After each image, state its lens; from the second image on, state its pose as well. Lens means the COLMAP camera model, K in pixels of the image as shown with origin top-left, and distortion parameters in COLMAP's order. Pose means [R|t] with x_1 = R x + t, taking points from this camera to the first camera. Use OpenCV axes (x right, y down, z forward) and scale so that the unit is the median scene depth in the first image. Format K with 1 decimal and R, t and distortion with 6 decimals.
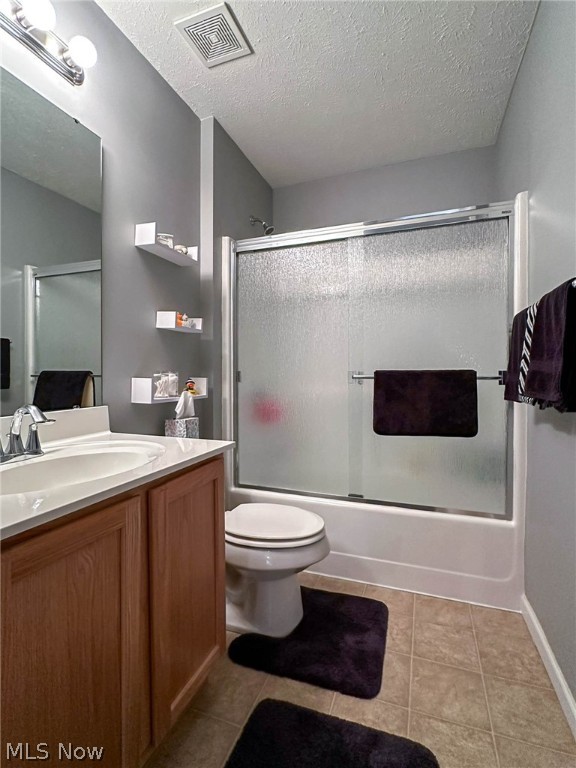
lens RADIAL K [[364.8, 0, 288.0], [0, 364.8, 384.0], [0, 0, 1]] dist [-0.001591, -0.000592]
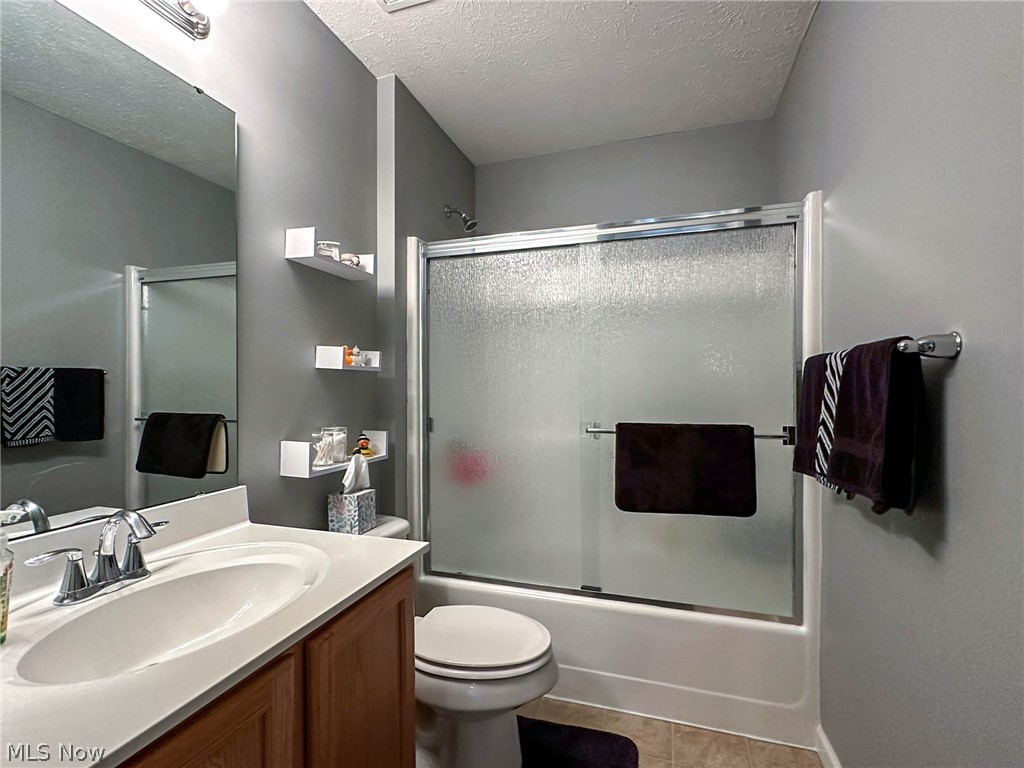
lens RADIAL K [[479.8, 0, 510.0], [0, 479.8, 386.5], [0, 0, 1]] dist [0.008229, 0.000429]
pose [[0.999136, -0.004567, 0.041302, -0.017935], [0.004979, 0.999939, -0.009891, -0.103095], [-0.041254, 0.010088, 0.999098, 0.038224]]
